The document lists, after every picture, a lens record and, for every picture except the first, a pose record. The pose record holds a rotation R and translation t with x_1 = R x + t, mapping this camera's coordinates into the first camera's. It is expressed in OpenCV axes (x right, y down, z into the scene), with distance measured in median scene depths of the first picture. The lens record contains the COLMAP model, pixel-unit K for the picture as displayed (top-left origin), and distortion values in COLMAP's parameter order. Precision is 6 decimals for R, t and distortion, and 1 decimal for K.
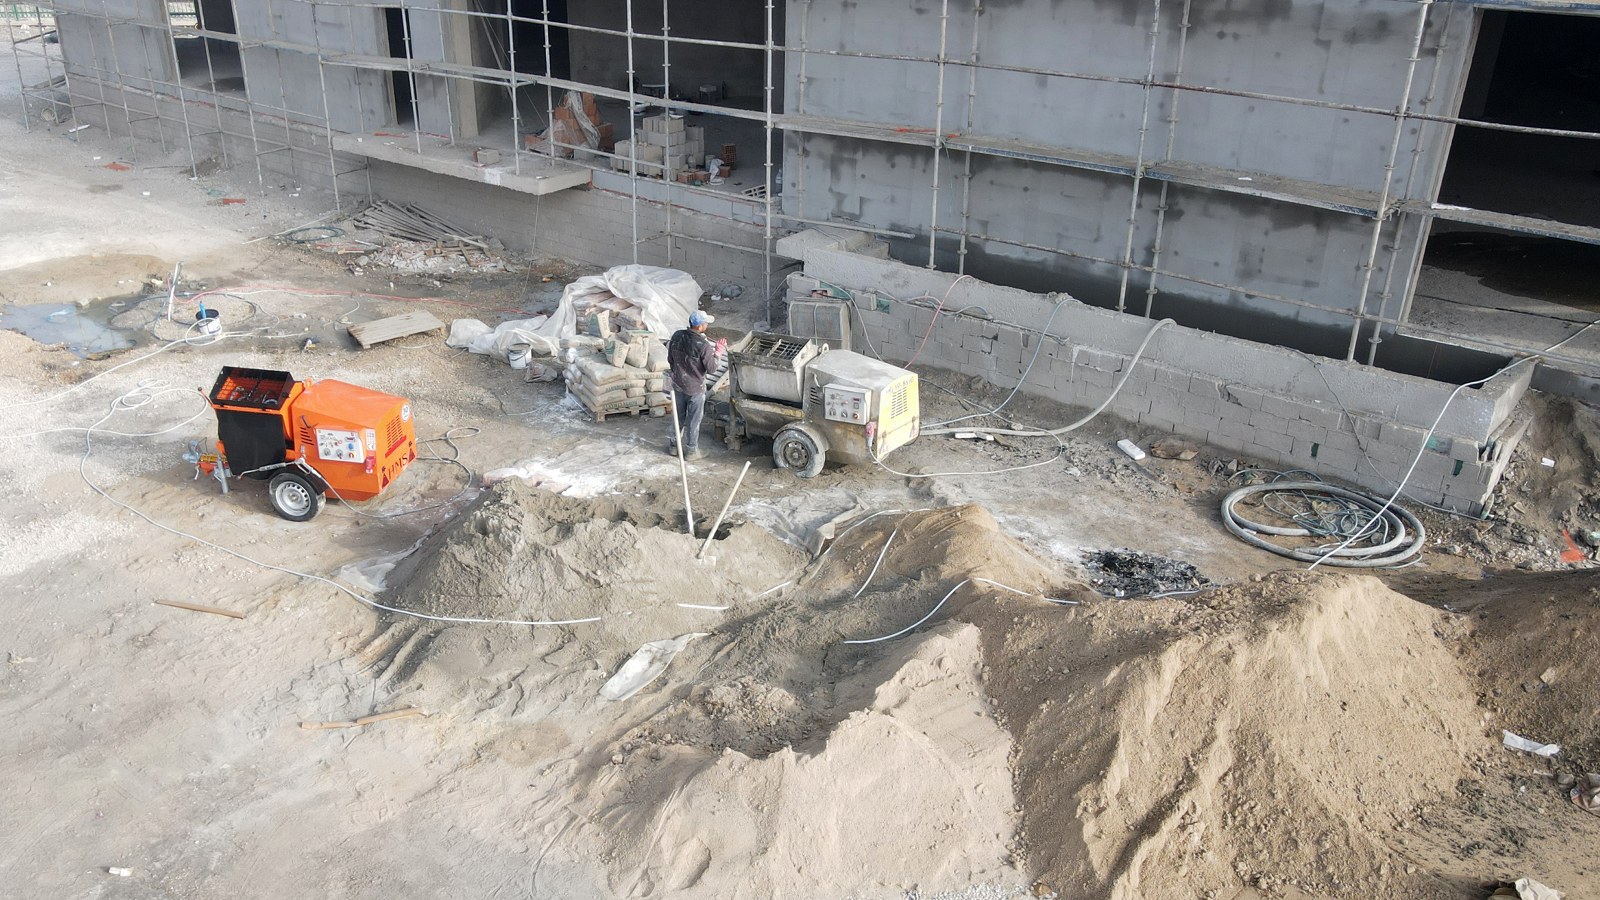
lens RADIAL K [[1391.5, 0, 800.0], [0, 1391.5, 450.0], [0, 0, 1]] dist [0.011172, 0.005862]
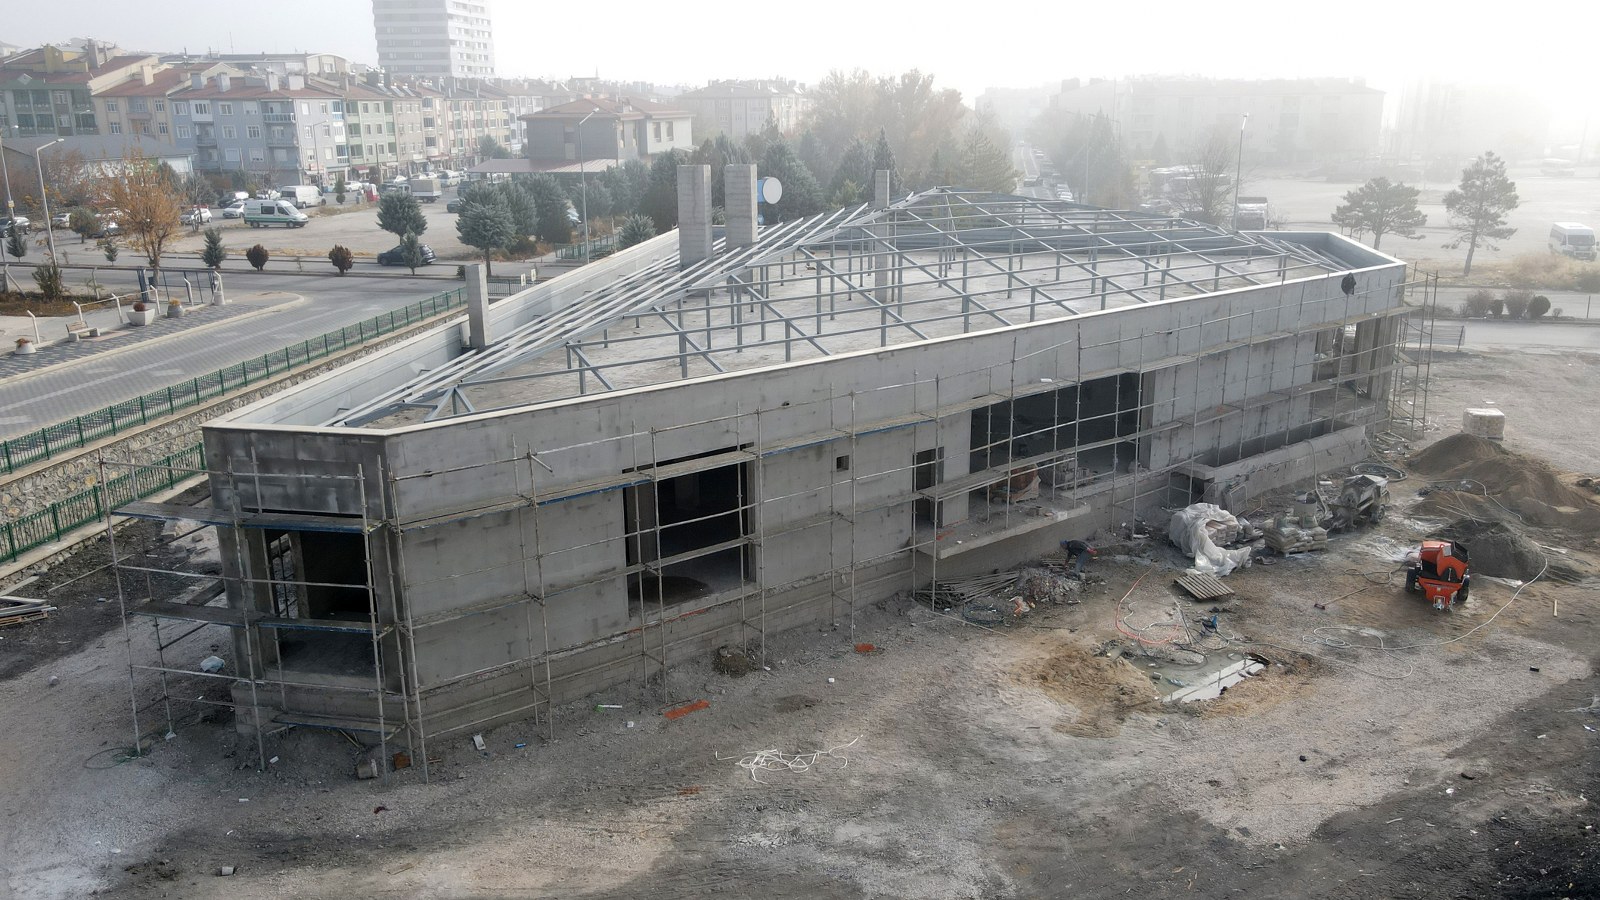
lens RADIAL K [[1207.8, 0, 800.0], [0, 1207.8, 450.0], [0, 0, 1]] dist [0.015892, 0.008372]
pose [[0.172585, -0.260337, 0.949968, -2.315443], [0.367908, 0.911676, 0.183004, -0.926545], [-0.913706, 0.317917, 0.253121, 1.261105]]
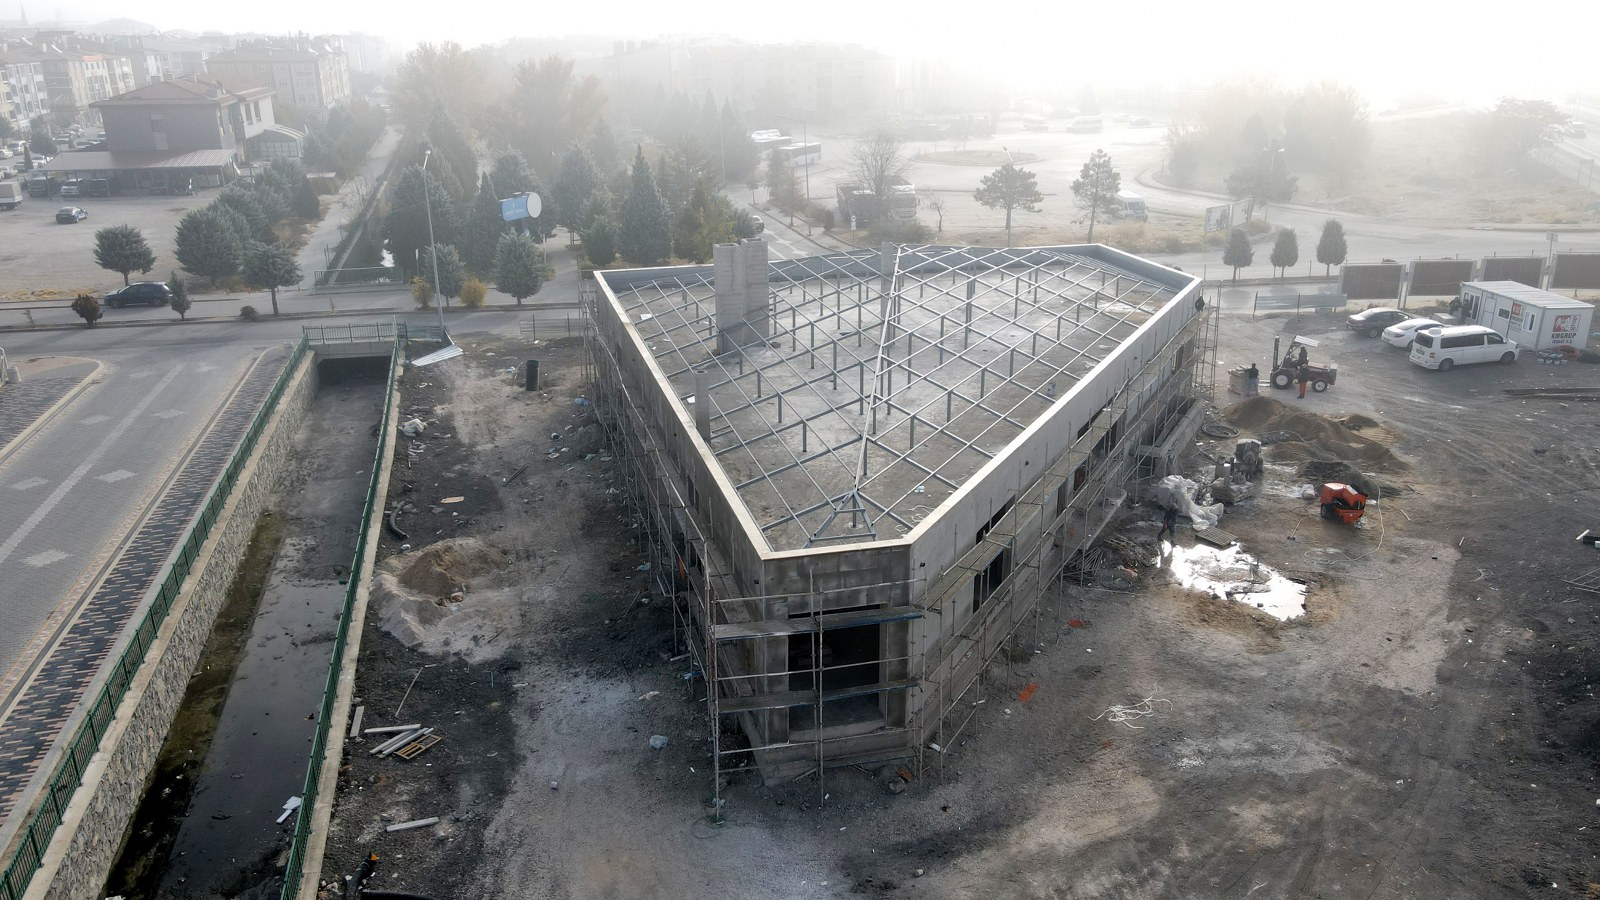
lens RADIAL K [[1179.5, 0, 800.0], [0, 1179.5, 450.0], [0, 0, 1]] dist [0.011554, 0.010225]
pose [[-0.252382, -0.310083, 0.916598, -2.672562], [0.367073, 0.845776, 0.387196, -1.757014], [-0.895299, 0.434180, -0.099635, 2.308217]]
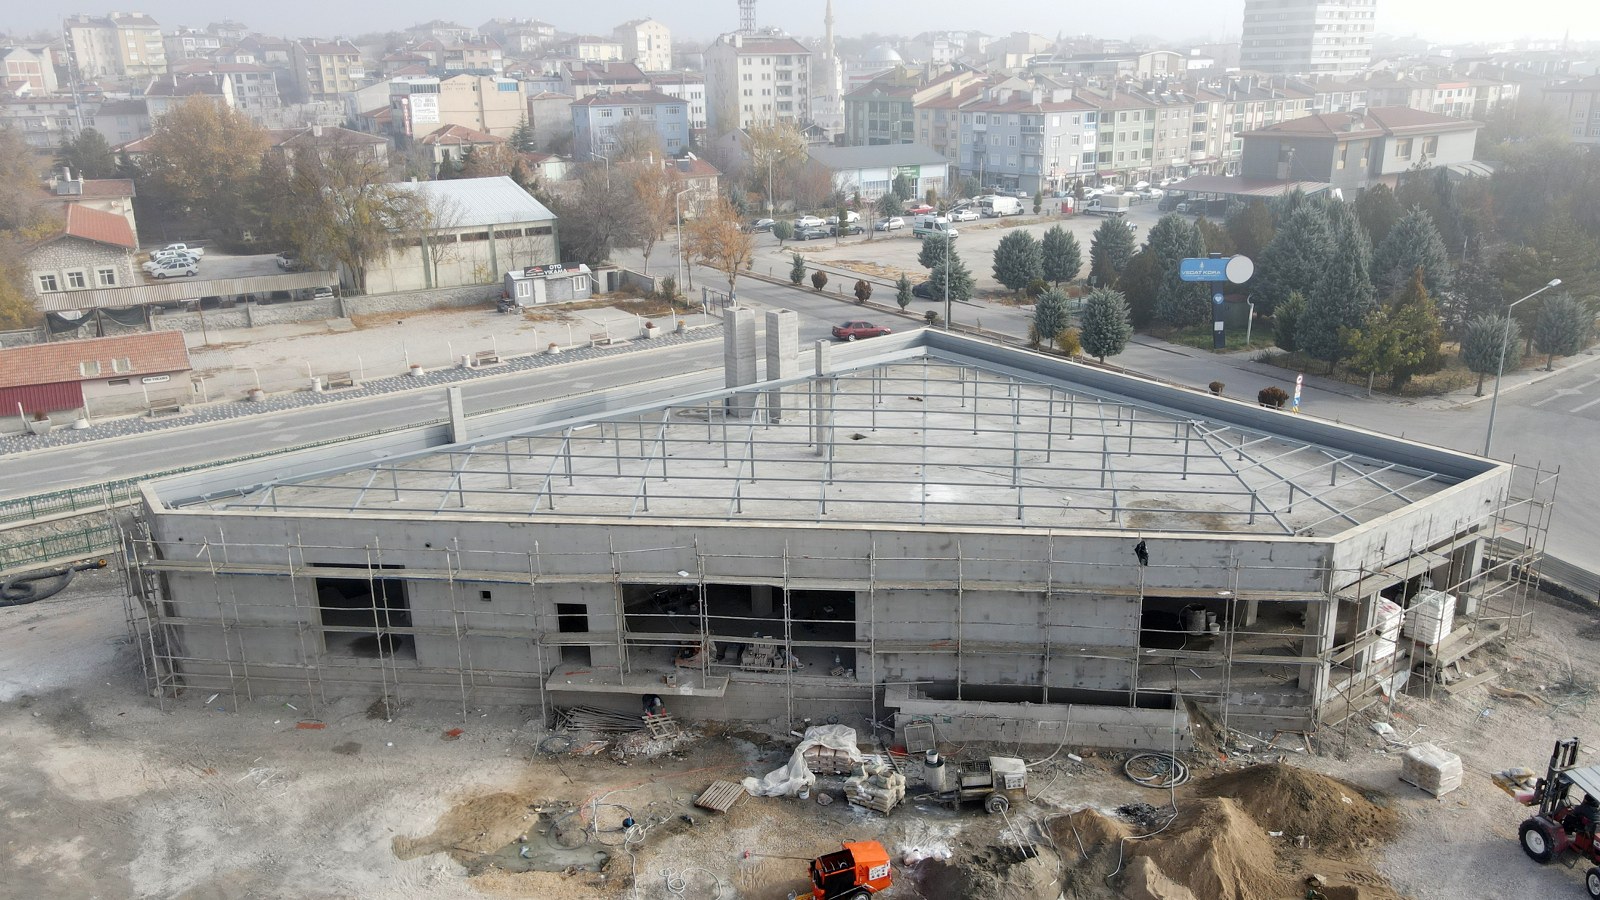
lens RADIAL K [[1179.5, 0, 800.0], [0, 1179.5, 450.0], [0, 0, 1]] dist [0.011554, 0.010225]
pose [[0.807349, -0.182930, 0.561003, -1.354413], [0.224902, 0.974363, -0.005943, -0.683155], [-0.545534, 0.130968, 0.827792, -0.661807]]
